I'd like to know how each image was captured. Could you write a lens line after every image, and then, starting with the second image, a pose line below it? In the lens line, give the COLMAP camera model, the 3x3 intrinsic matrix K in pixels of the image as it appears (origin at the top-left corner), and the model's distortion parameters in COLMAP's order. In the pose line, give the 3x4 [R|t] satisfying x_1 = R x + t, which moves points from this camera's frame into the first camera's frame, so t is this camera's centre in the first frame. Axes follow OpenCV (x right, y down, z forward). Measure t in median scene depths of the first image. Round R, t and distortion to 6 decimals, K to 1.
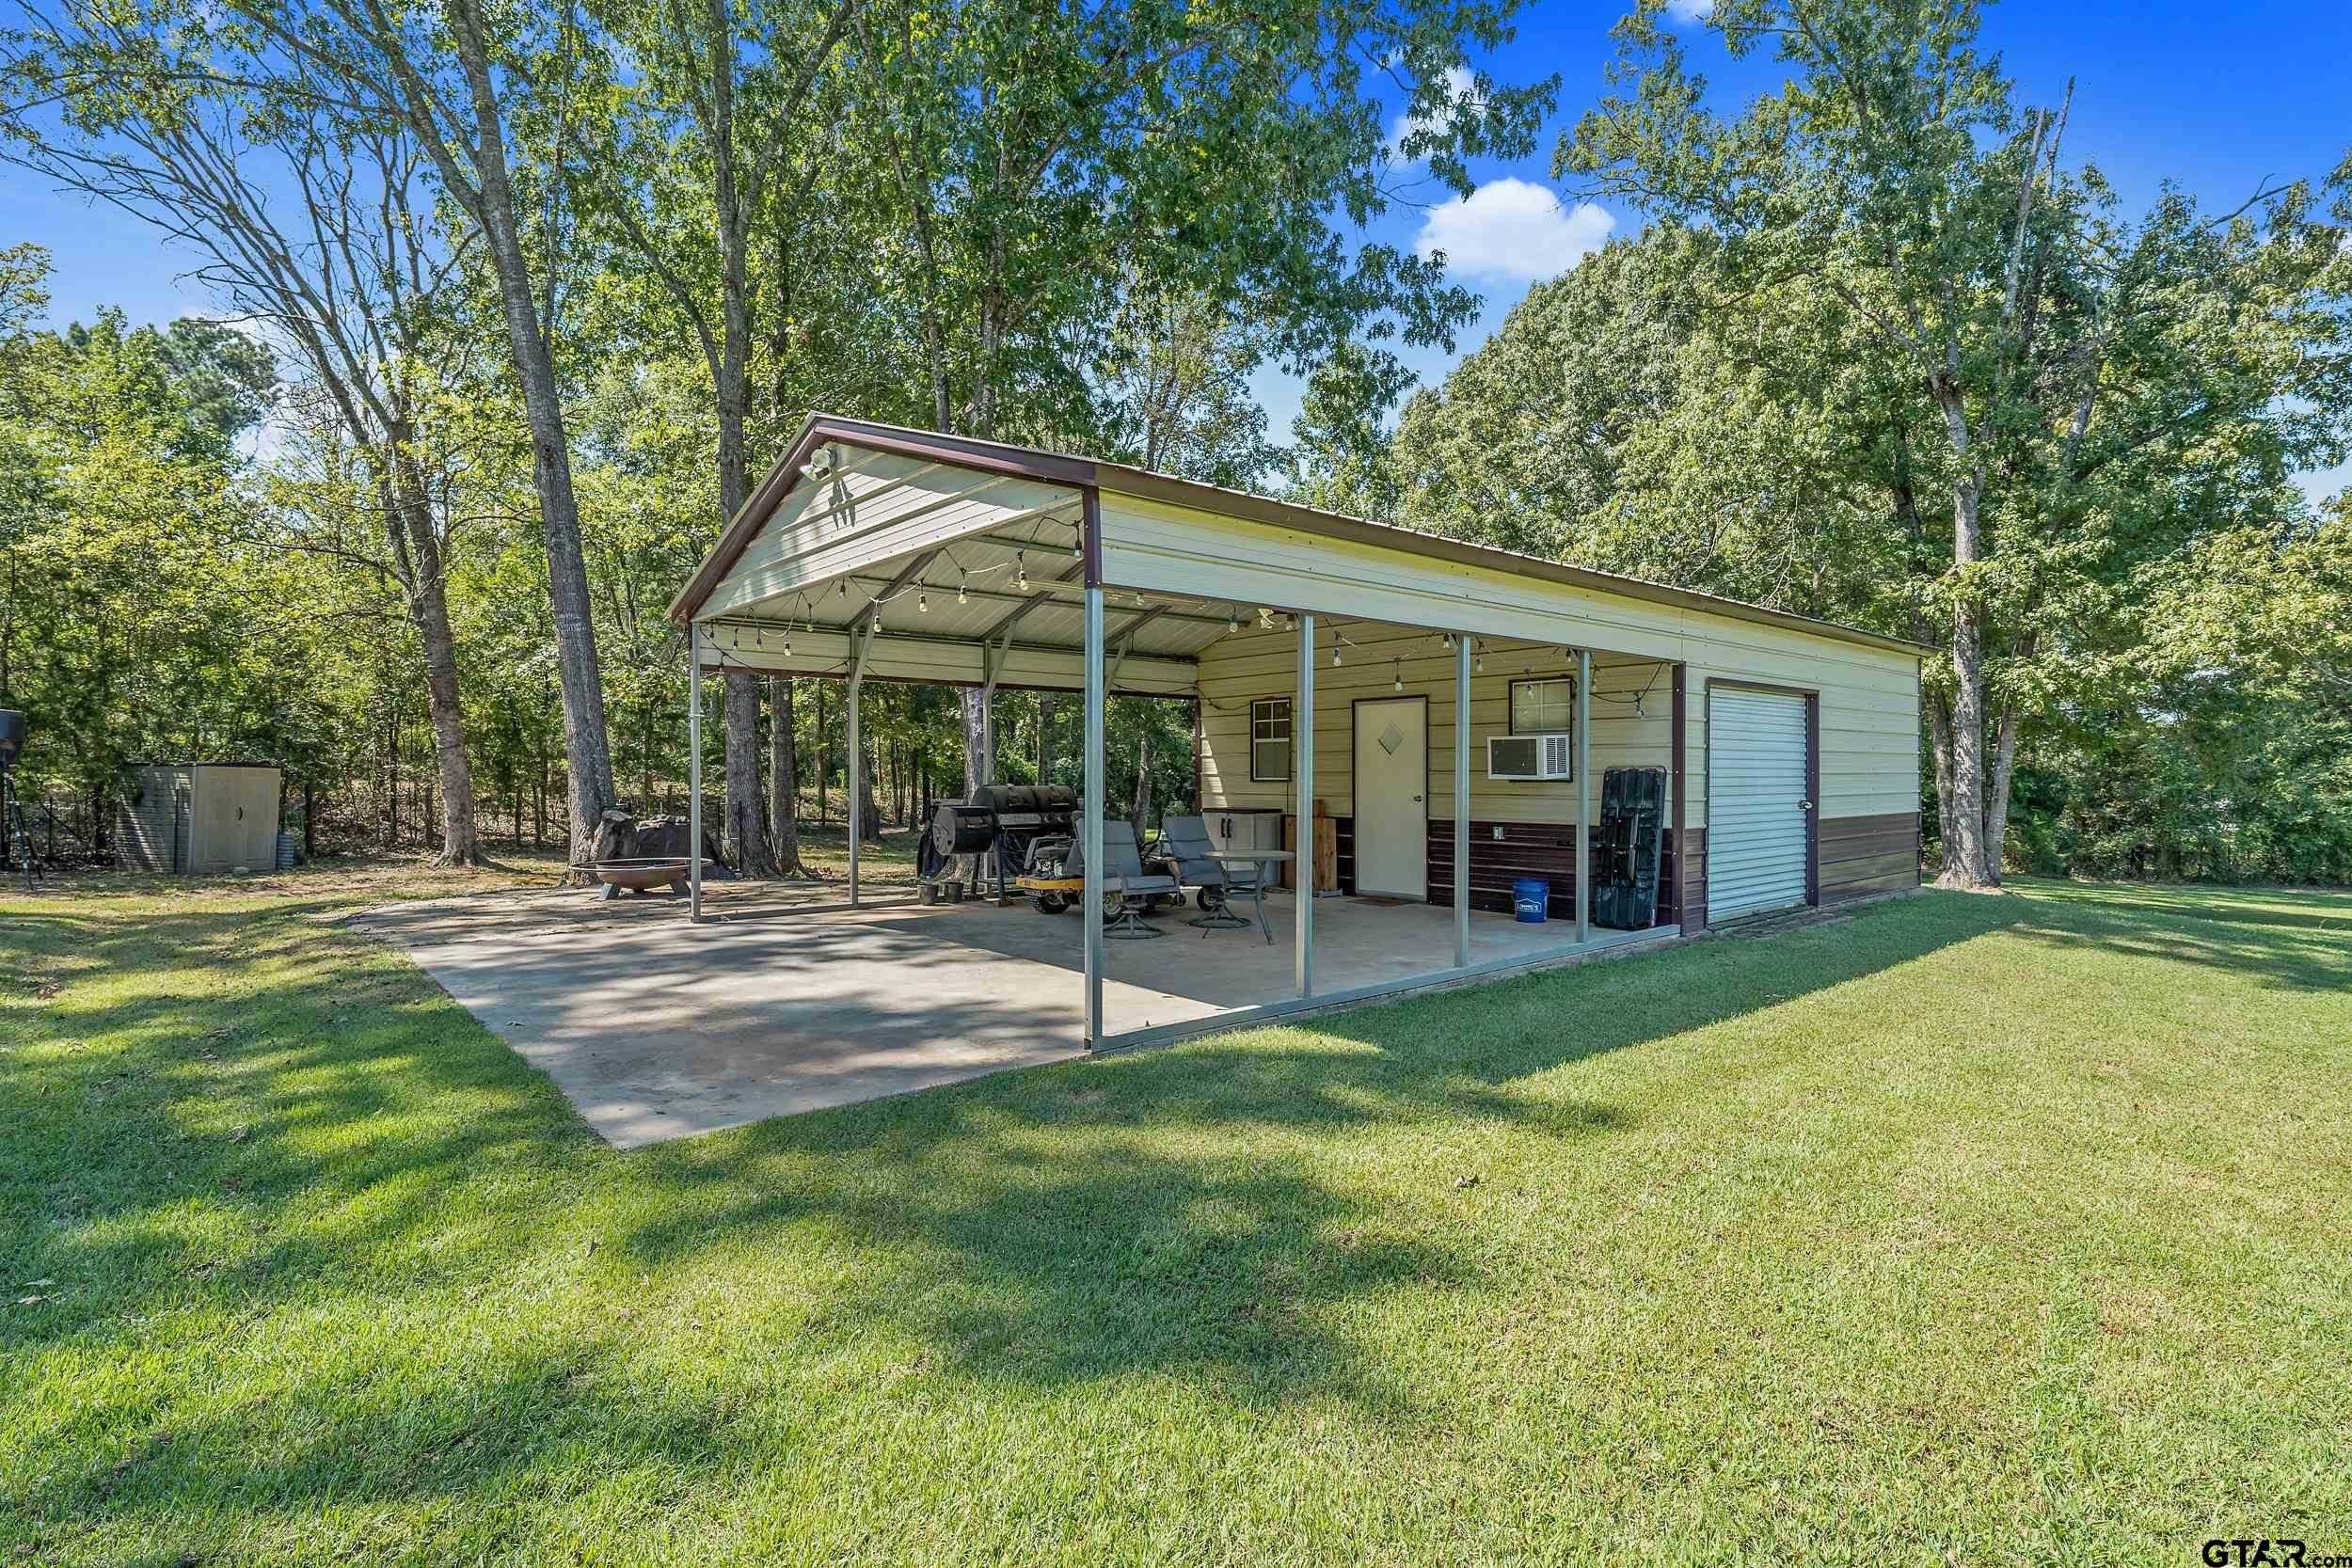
lens RADIAL K [[1115.7, 0, 1164.7], [0, 1115.7, 772.0], [0, 0, 1]] dist [0.000216, 0.000024]
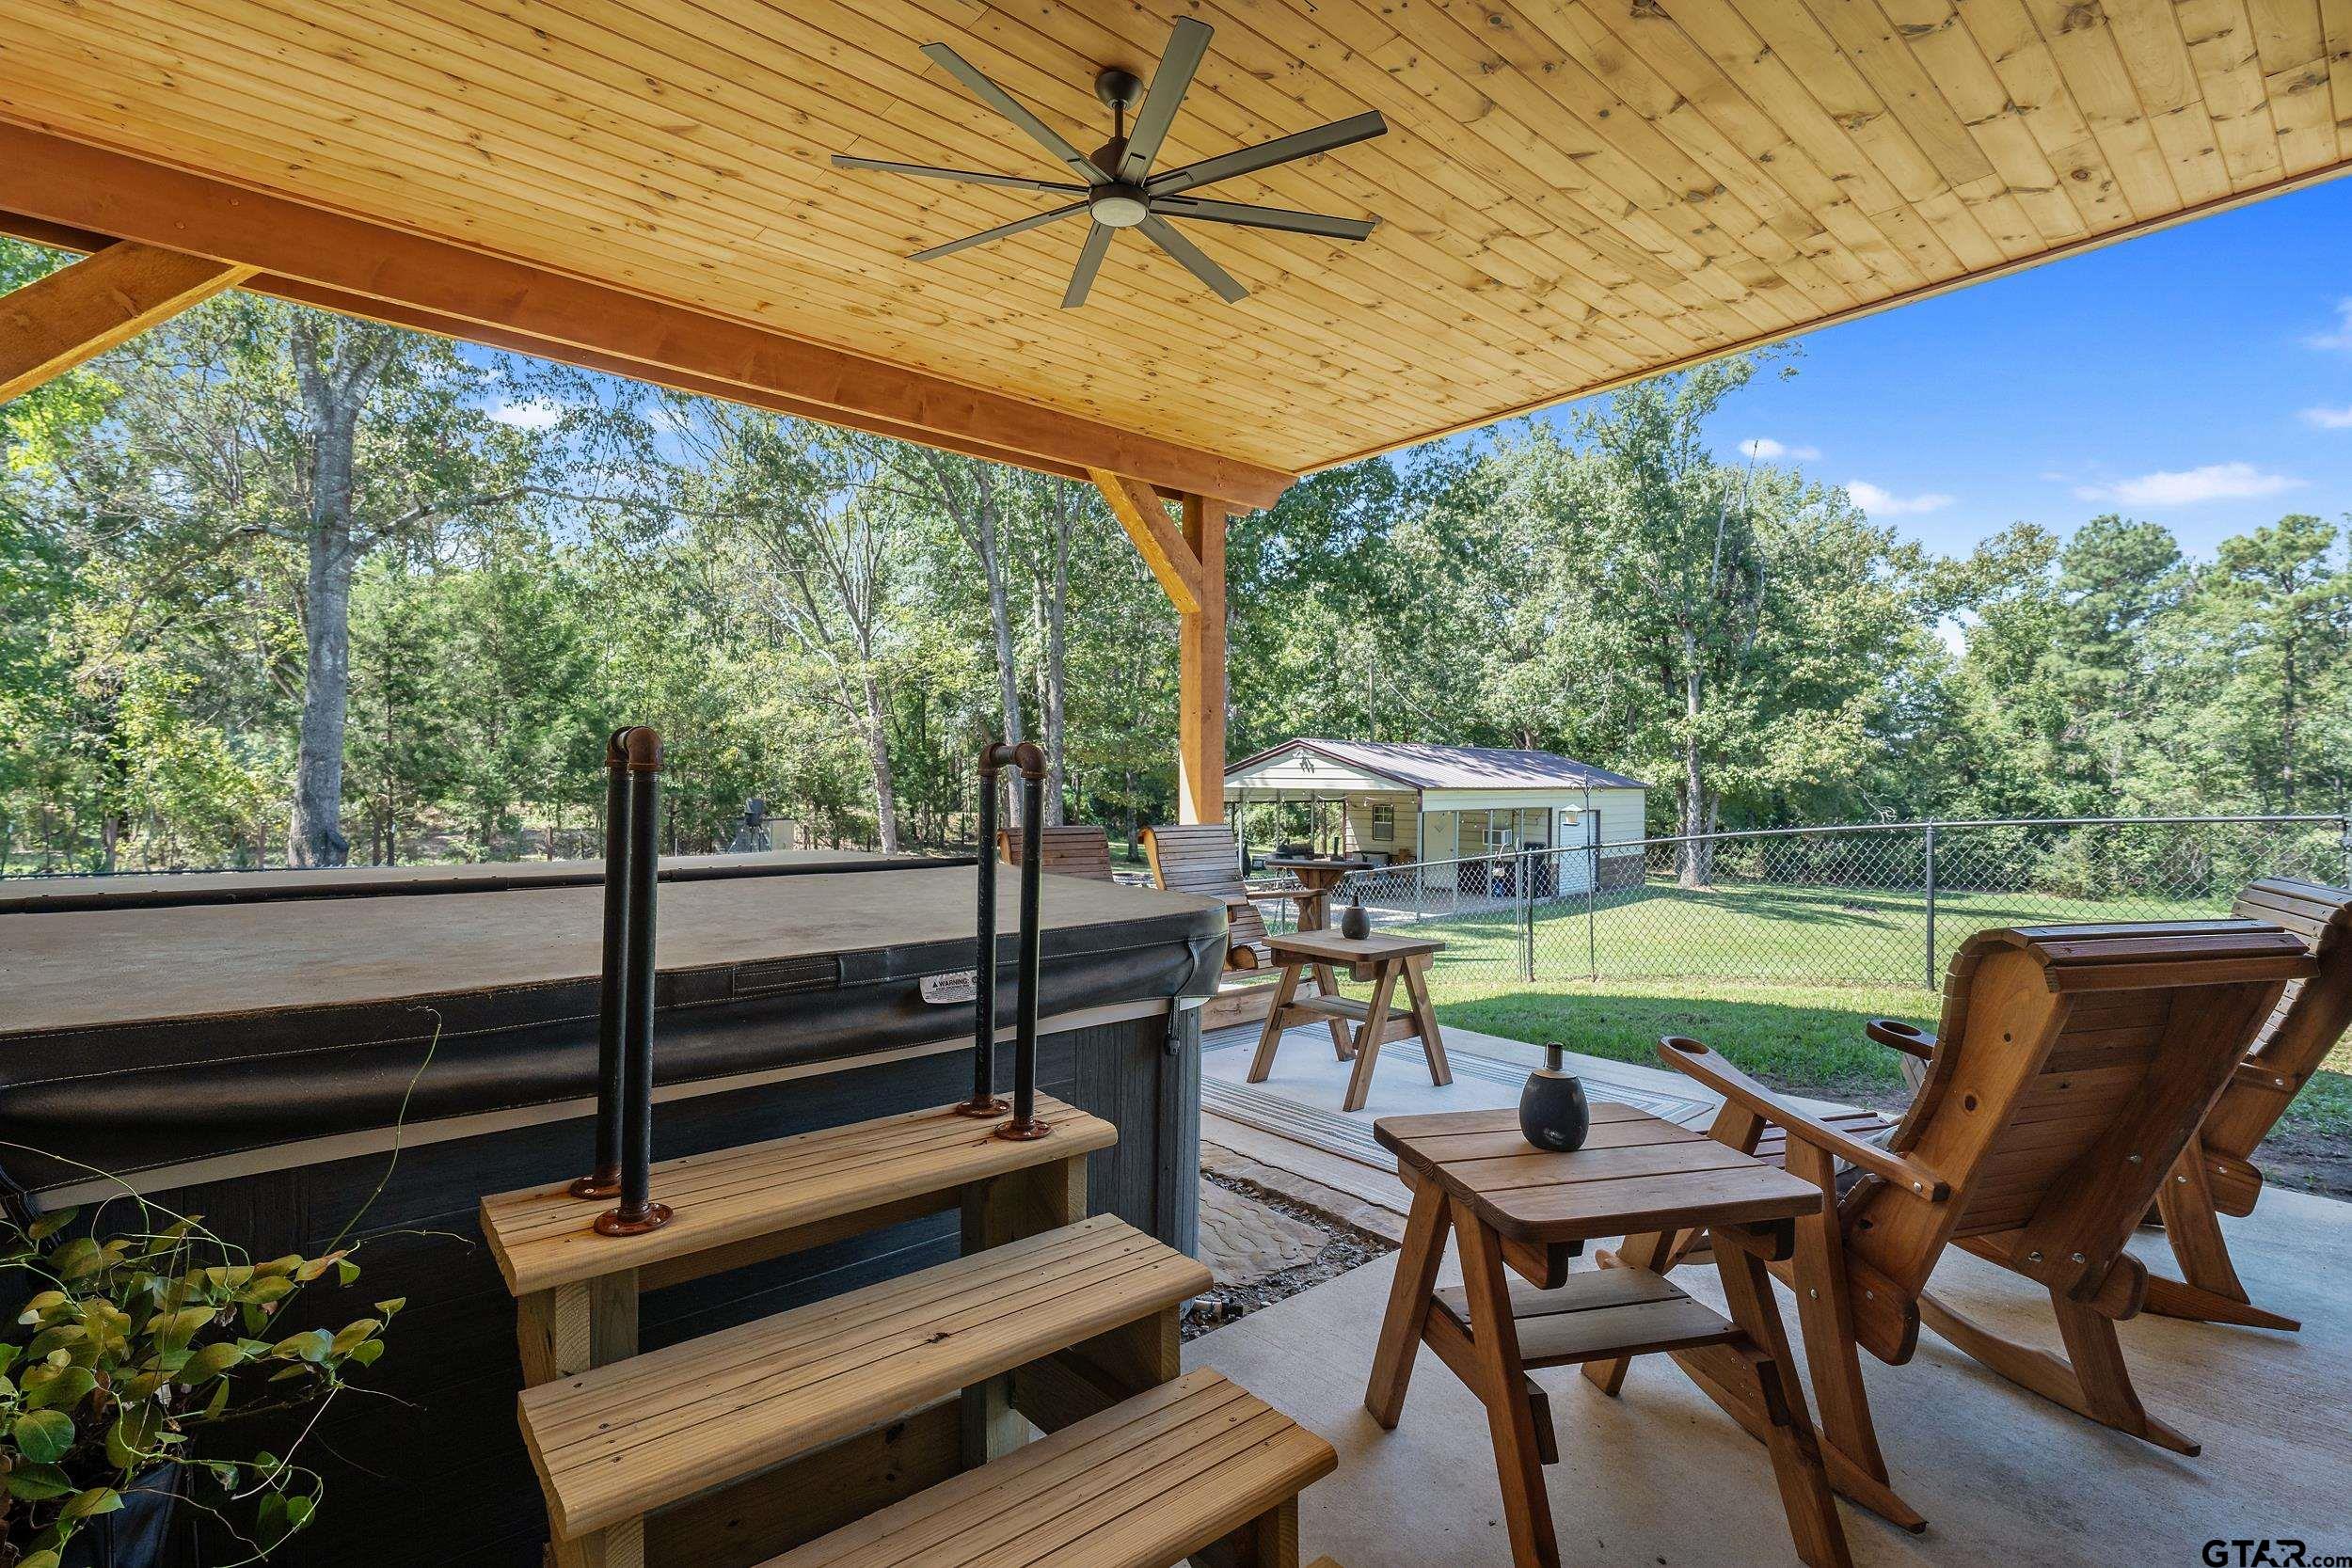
lens RADIAL K [[1115.7, 0, 1164.7], [0, 1115.7, 772.0], [0, 0, 1]] dist [0.000216, 0.000024]
pose [[0.993631, 0.015777, 0.111573, -0.380858], [-0.015991, 0.999872, 0.001020, -0.079221], [-0.111543, -0.002797, 0.993756, -0.783491]]
